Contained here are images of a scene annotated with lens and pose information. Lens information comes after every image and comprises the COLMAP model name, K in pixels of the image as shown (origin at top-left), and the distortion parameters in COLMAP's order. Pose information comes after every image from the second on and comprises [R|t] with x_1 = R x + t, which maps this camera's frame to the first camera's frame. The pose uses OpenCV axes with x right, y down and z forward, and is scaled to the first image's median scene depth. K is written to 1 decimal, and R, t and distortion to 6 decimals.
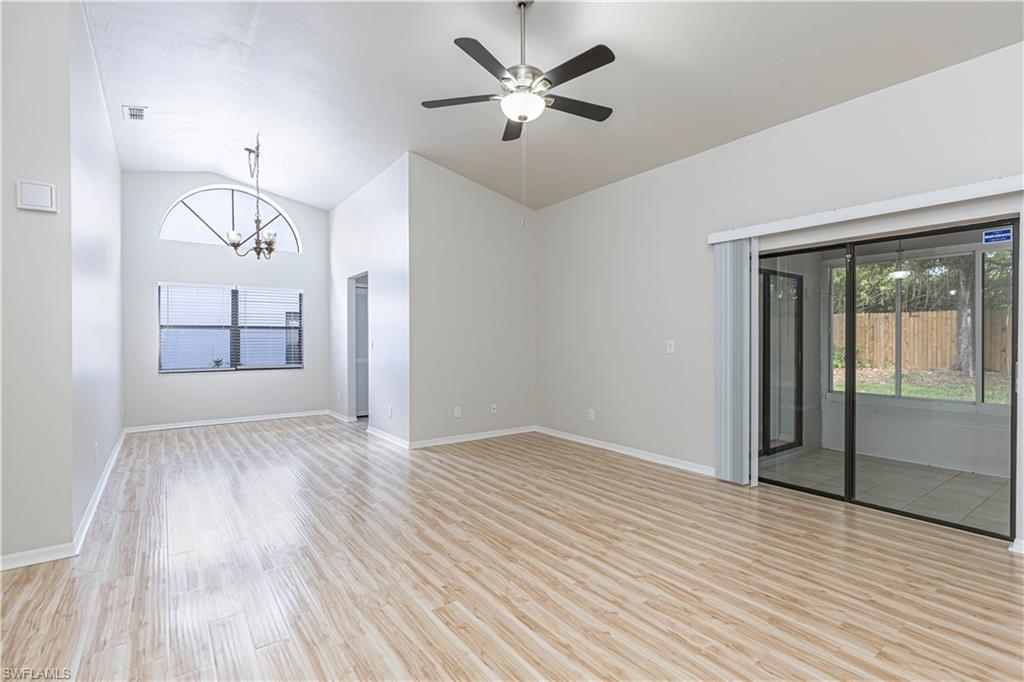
lens RADIAL K [[478.9, 0, 519.0], [0, 478.9, 342.1], [0, 0, 1]] dist [0.003643, -0.000960]
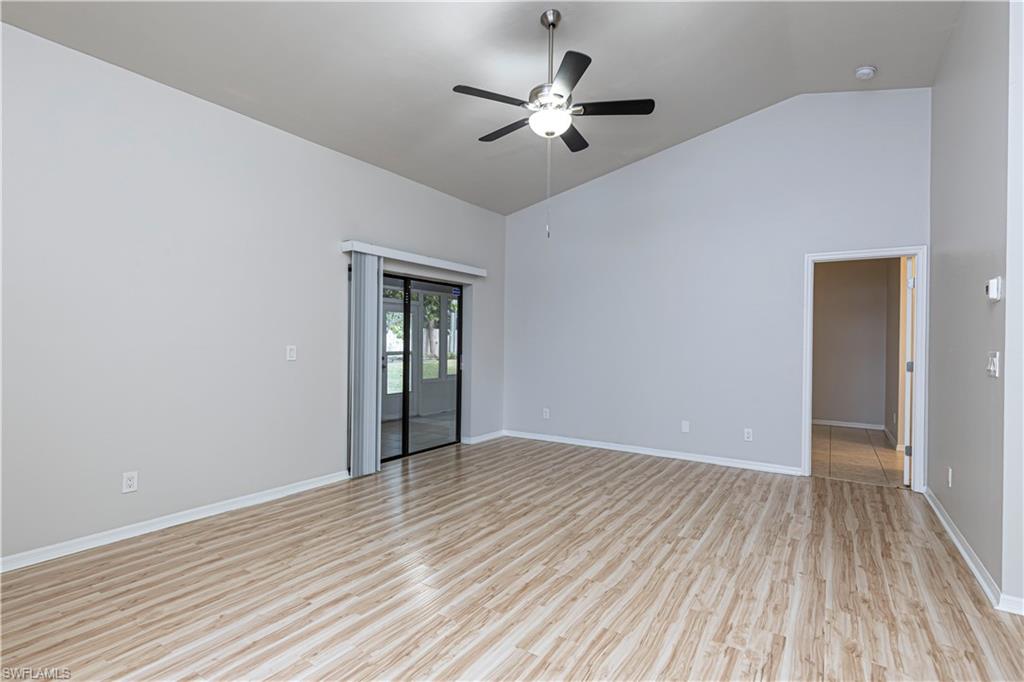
lens RADIAL K [[478.9, 0, 517.7], [0, 478.9, 340.5], [0, 0, 1]] dist [0.003643, -0.000960]
pose [[-0.342738, 0.001671, 0.939429, -0.815999], [-0.002112, 0.999995, -0.002549, -0.013557], [-0.939429, -0.002858, -0.342733, 1.223374]]
